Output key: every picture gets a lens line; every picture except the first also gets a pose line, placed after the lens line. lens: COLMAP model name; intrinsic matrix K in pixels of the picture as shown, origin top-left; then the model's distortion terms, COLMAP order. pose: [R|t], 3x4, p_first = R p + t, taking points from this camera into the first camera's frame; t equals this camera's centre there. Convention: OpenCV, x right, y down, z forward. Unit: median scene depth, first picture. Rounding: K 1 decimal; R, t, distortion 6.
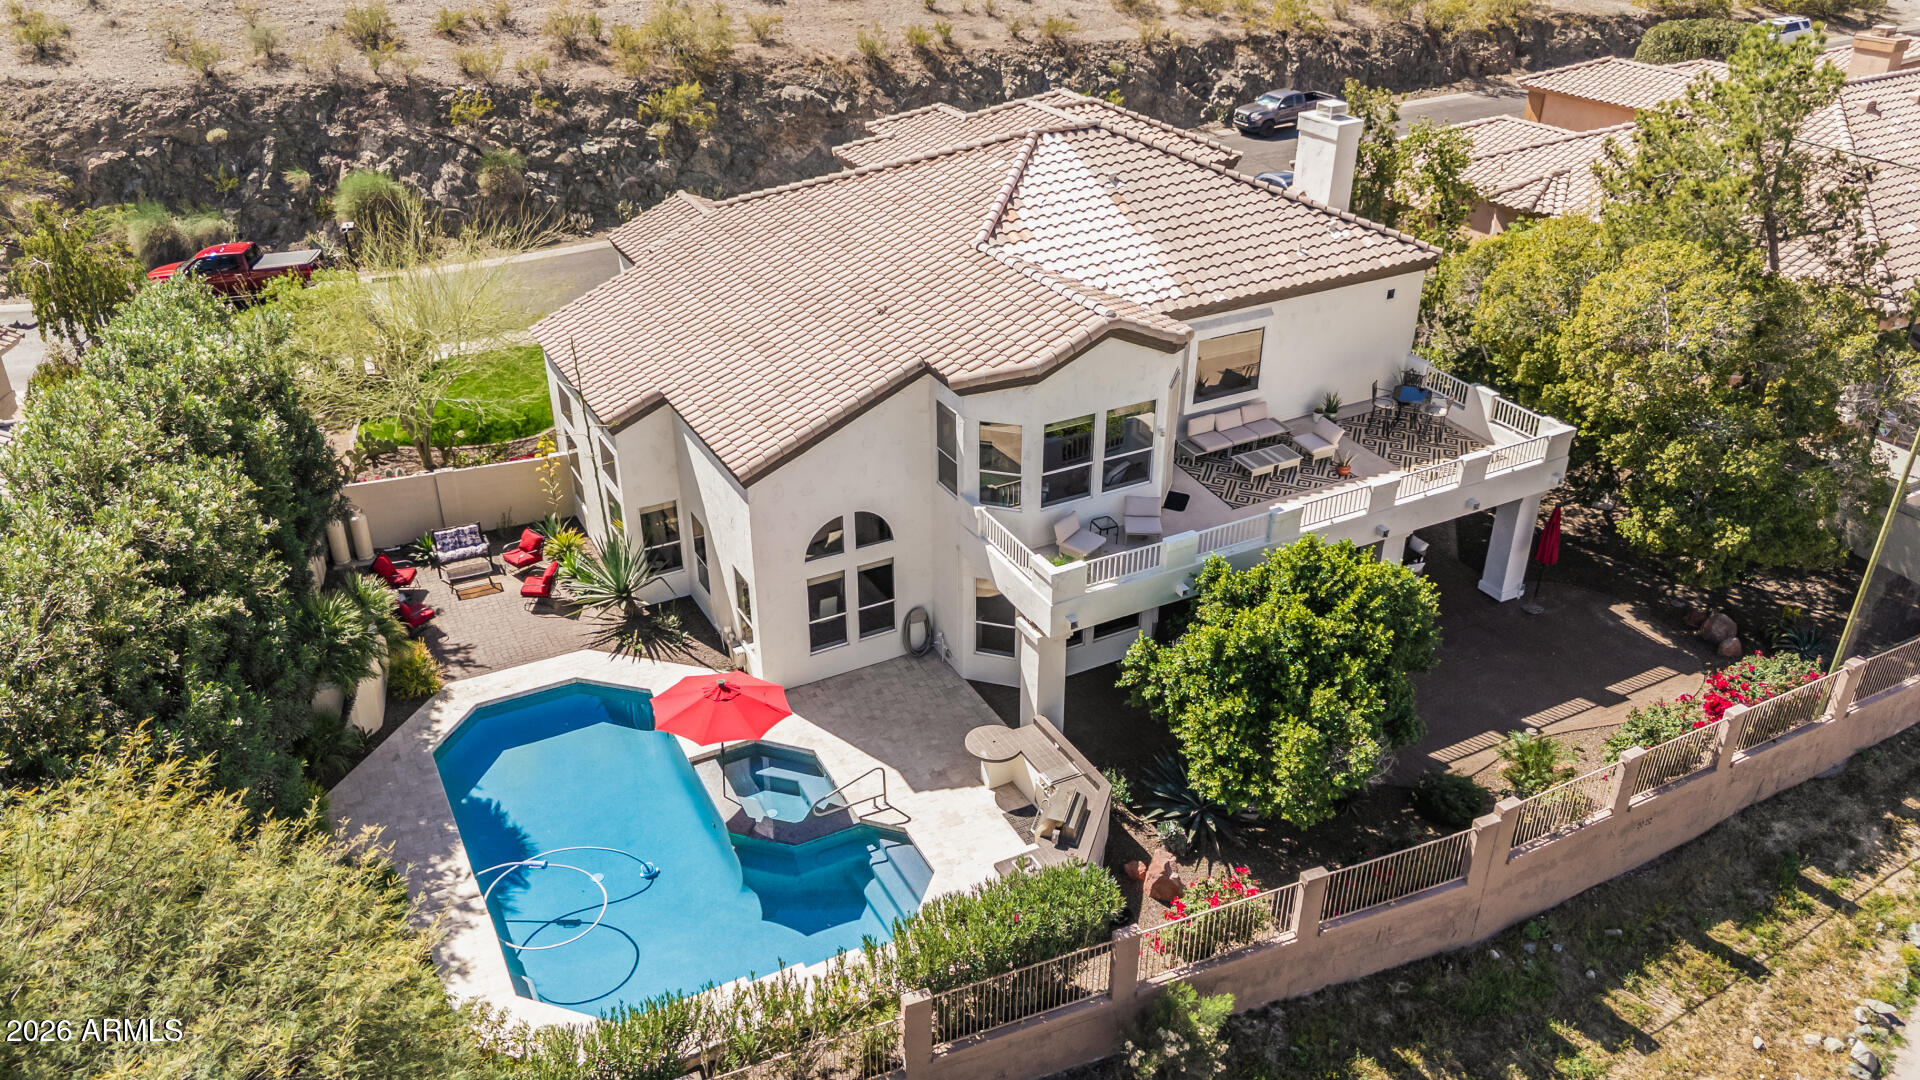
lens RADIAL K [[1423.9, 0, 956.6], [0, 1423.9, 536.5], [0, 0, 1]] dist [0.054946, -0.041883]
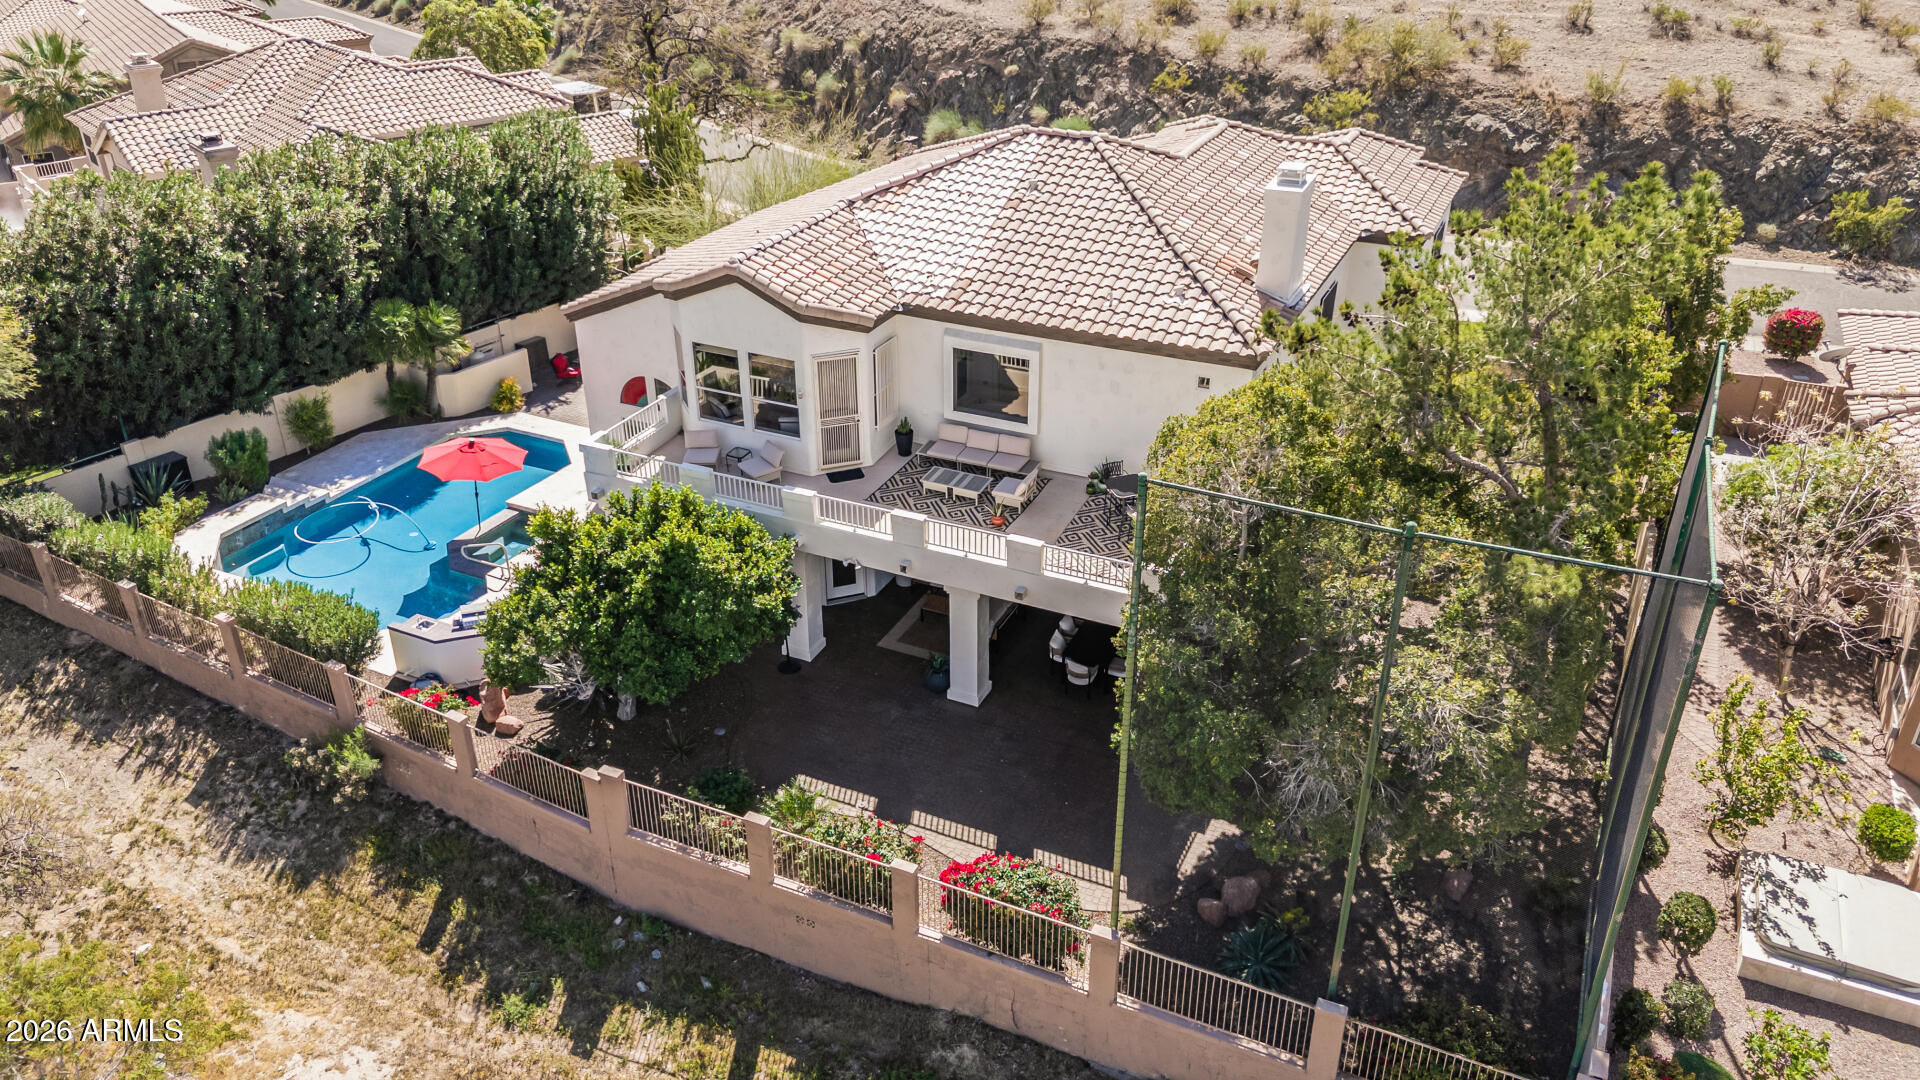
lens RADIAL K [[1423.9, 0, 956.6], [0, 1423.9, 536.5], [0, 0, 1]] dist [0.054946, -0.041883]
pose [[0.598382, 0.381990, -0.704289, 0.490010], [-0.385420, 0.907878, 0.164949, -0.096347], [0.702417, 0.172745, 0.690485, 0.176390]]
